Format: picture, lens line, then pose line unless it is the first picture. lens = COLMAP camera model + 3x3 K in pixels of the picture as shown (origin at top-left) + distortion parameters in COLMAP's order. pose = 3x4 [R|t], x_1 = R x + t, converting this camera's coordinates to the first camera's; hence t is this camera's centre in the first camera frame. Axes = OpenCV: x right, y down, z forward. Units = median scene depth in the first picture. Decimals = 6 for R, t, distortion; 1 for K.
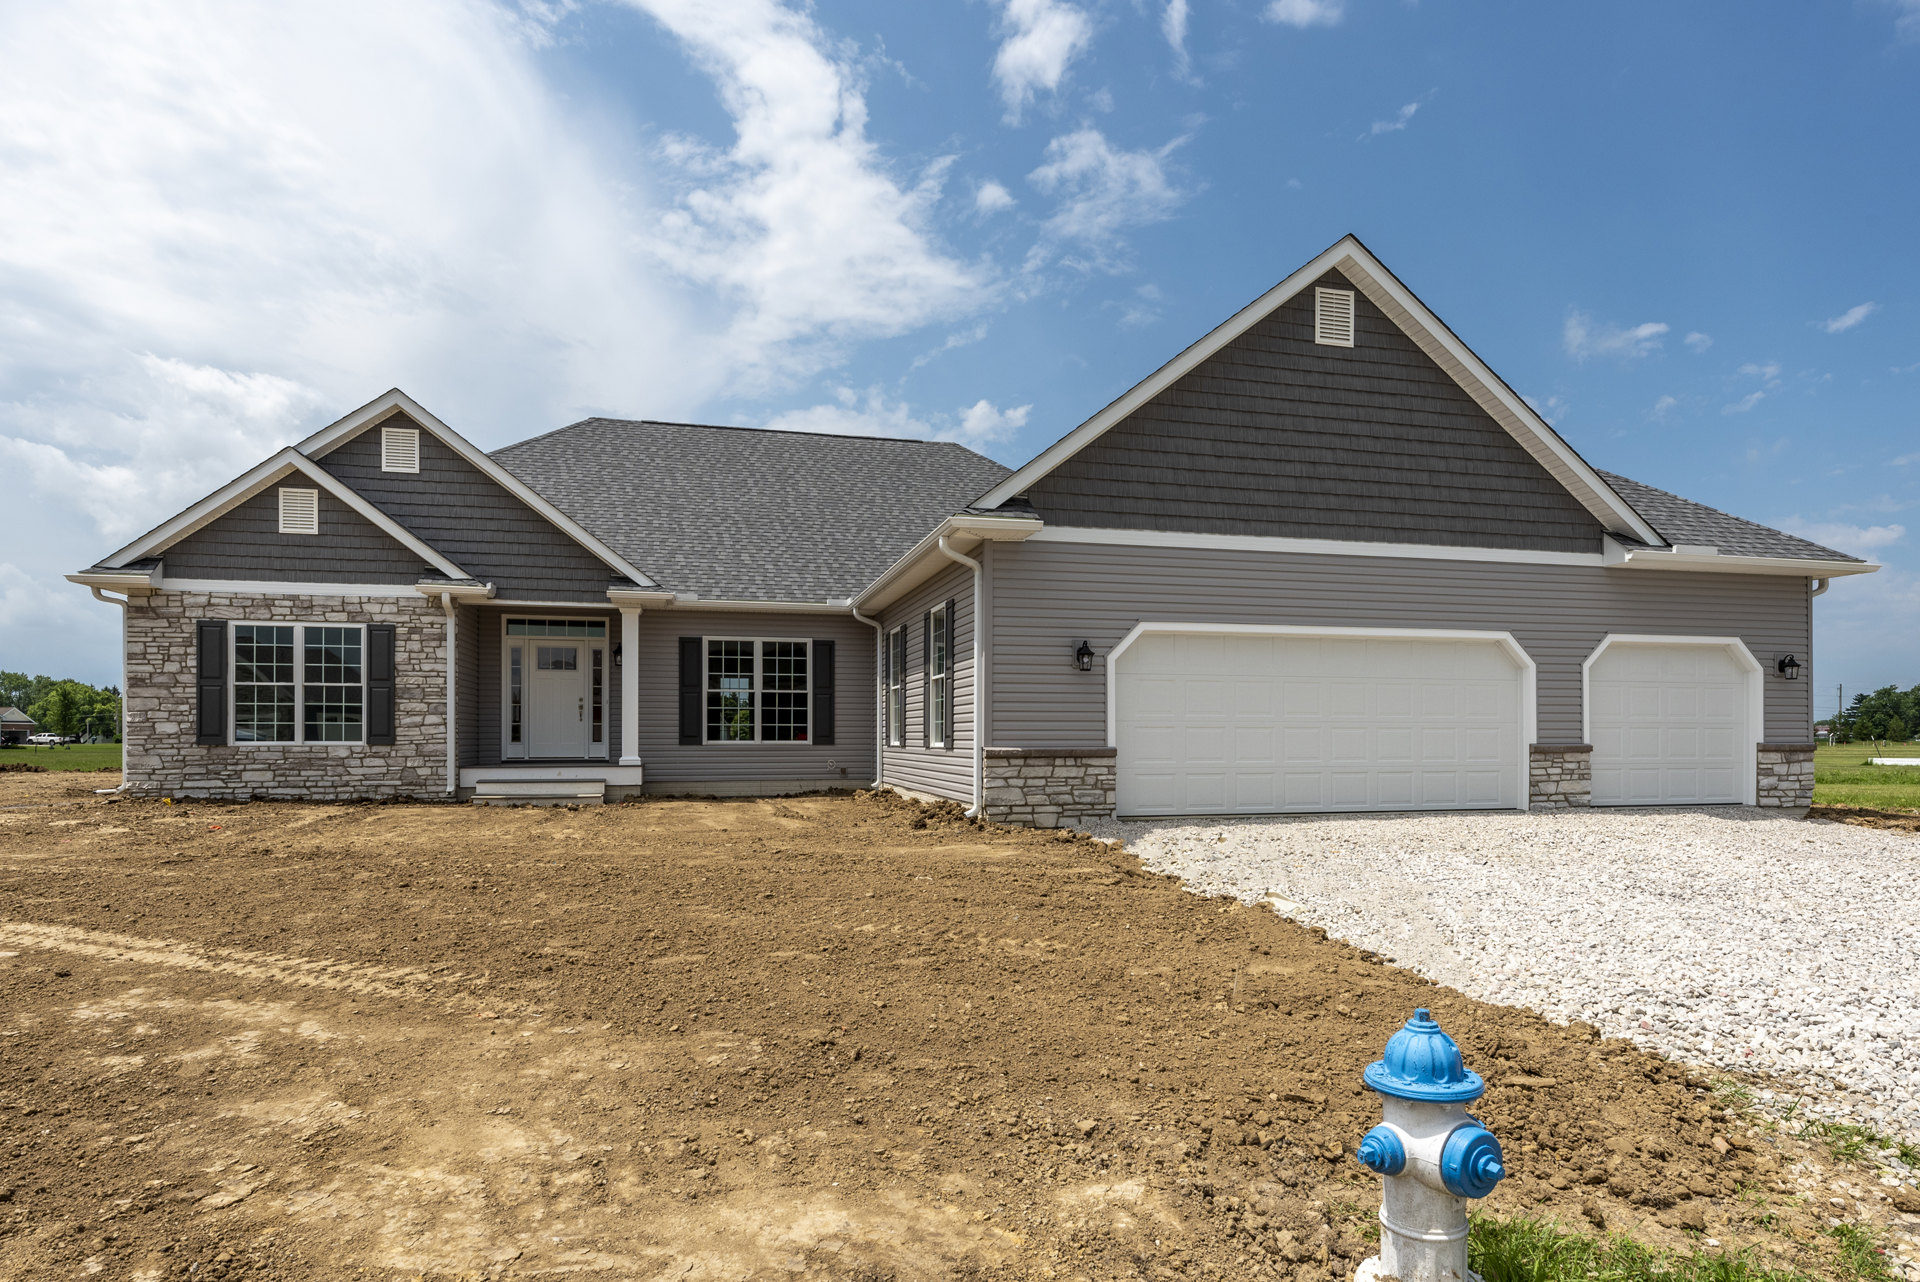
lens RADIAL K [[1099.4, 0, 963.7], [0, 1099.4, 733.2], [0, 0, 1]] dist [-0.004354, -0.001054]
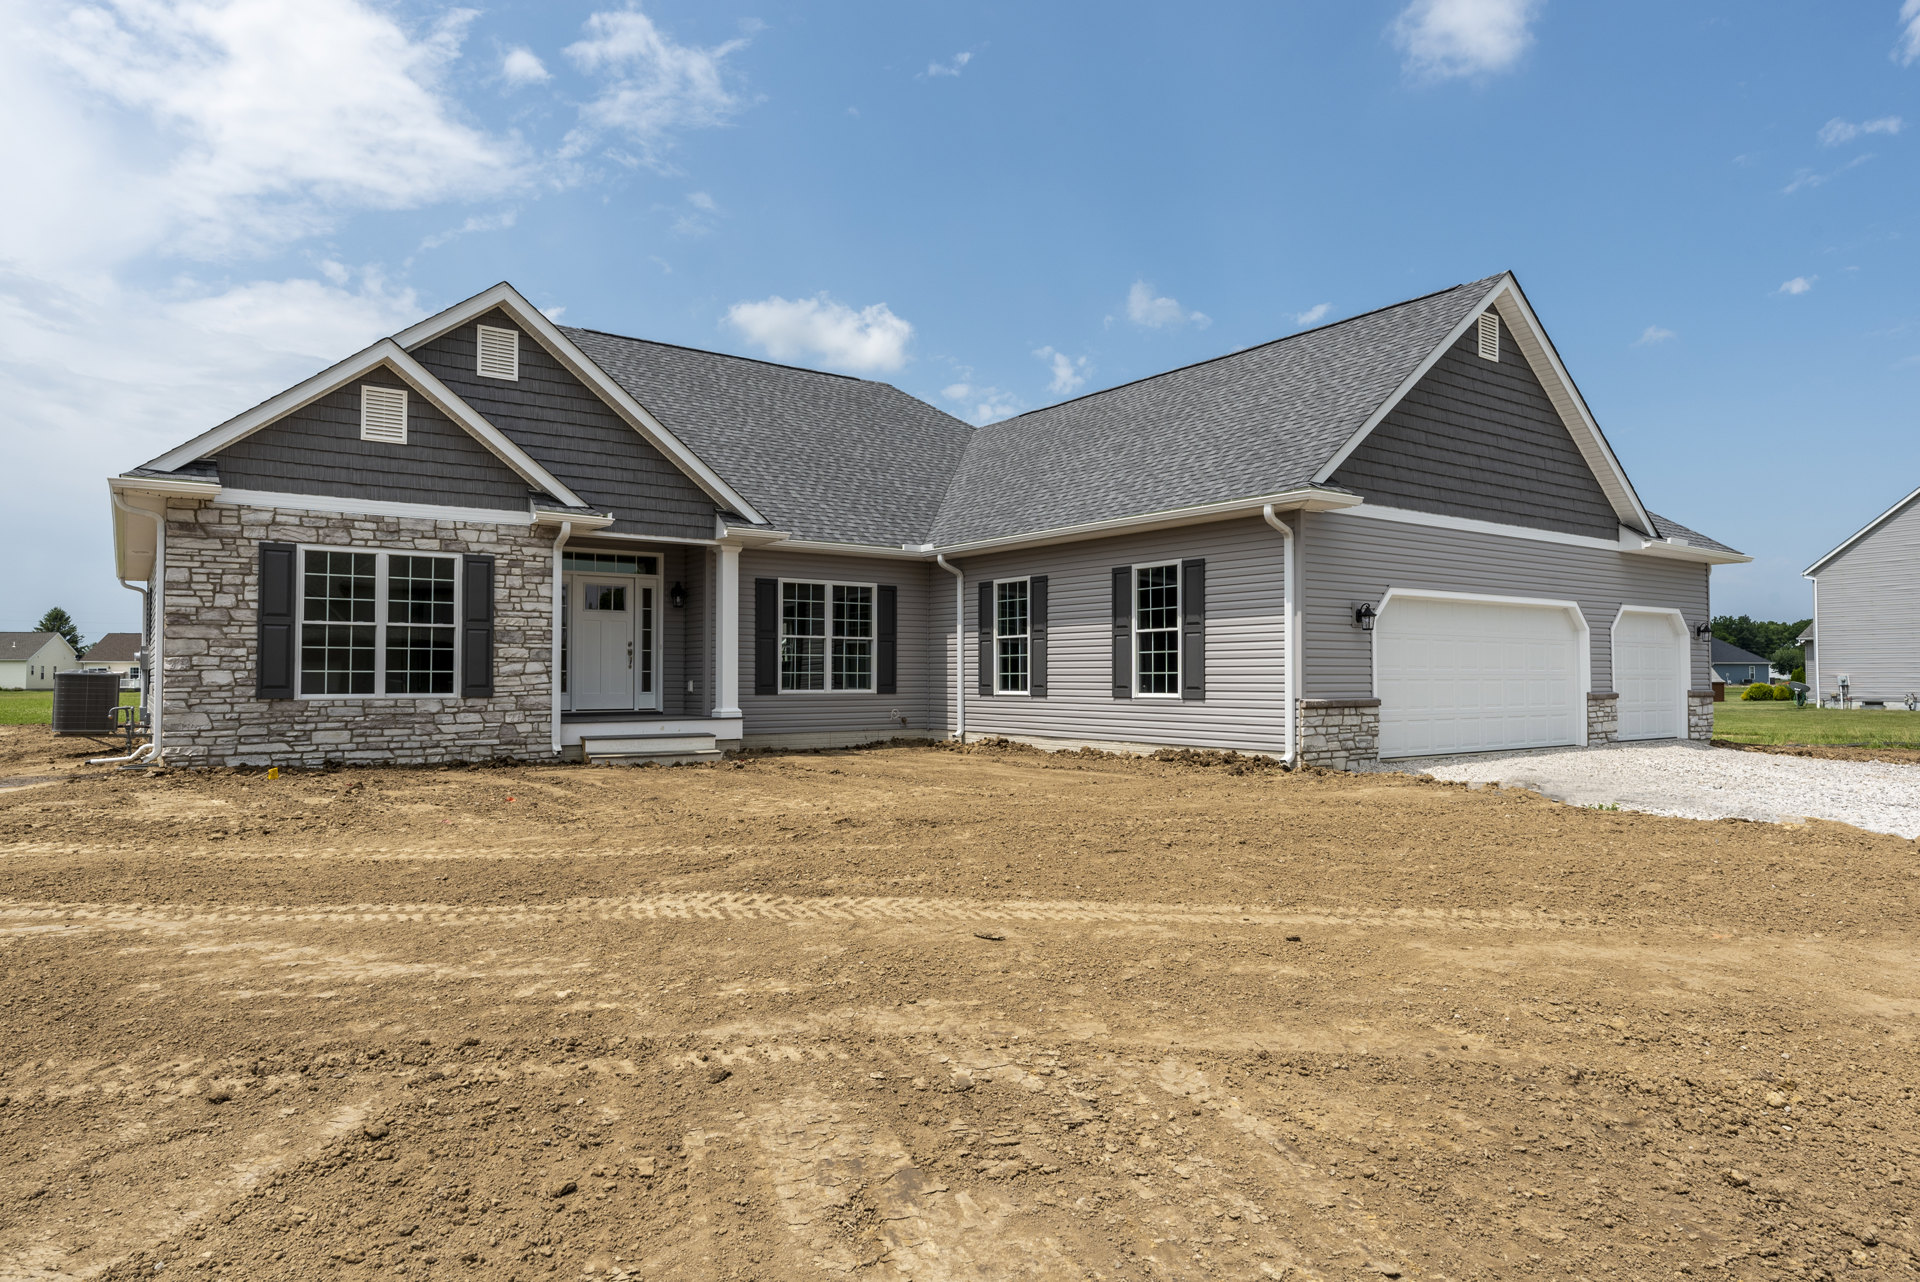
lens RADIAL K [[1153.4, 0, 960.0], [0, 1153.4, 641.0], [0, 0, 1]] dist [-0.000363, -0.000085]
pose [[0.932495, 0.011813, 0.360989, -0.509123], [-0.001822, 0.999606, -0.028006, -0.008536], [-0.361177, 0.025457, 0.932150, 0.036878]]
